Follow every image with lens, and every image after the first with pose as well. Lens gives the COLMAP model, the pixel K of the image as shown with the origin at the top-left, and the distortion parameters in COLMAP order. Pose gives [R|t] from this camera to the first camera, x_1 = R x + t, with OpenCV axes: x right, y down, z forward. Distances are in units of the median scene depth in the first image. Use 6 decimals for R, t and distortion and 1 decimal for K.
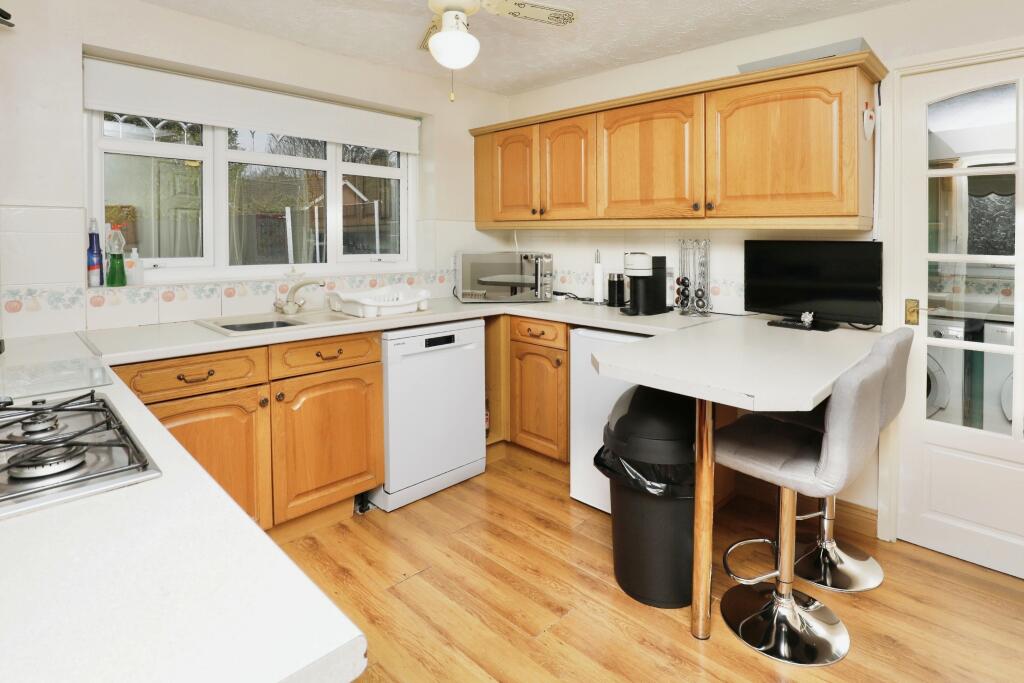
lens RADIAL K [[517.1, 0, 512.0], [0, 517.1, 341.5], [0, 0, 1]] dist [-0.043464, 0.001246]
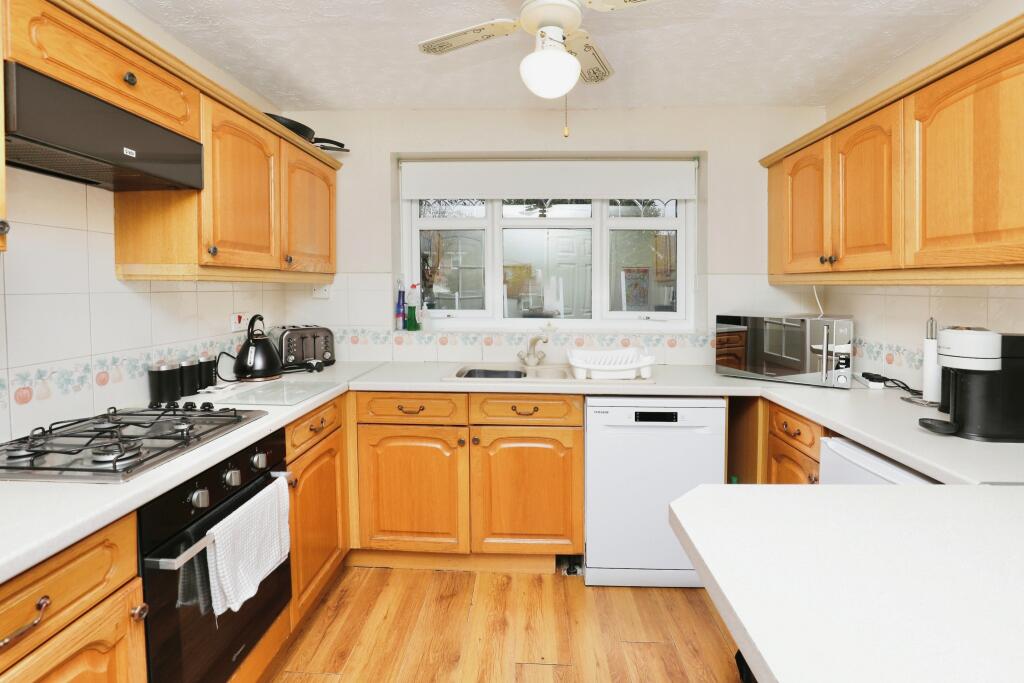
lens RADIAL K [[485.0, 0, 511.4], [0, 485.0, 369.0], [0, 0, 1]] dist [-0.049724, 0.009227]
pose [[0.662850, 0.116382, -0.739652, 0.292814], [-0.139455, 0.989751, 0.030760, -0.073160], [0.735651, 0.082759, 0.672286, 0.295385]]
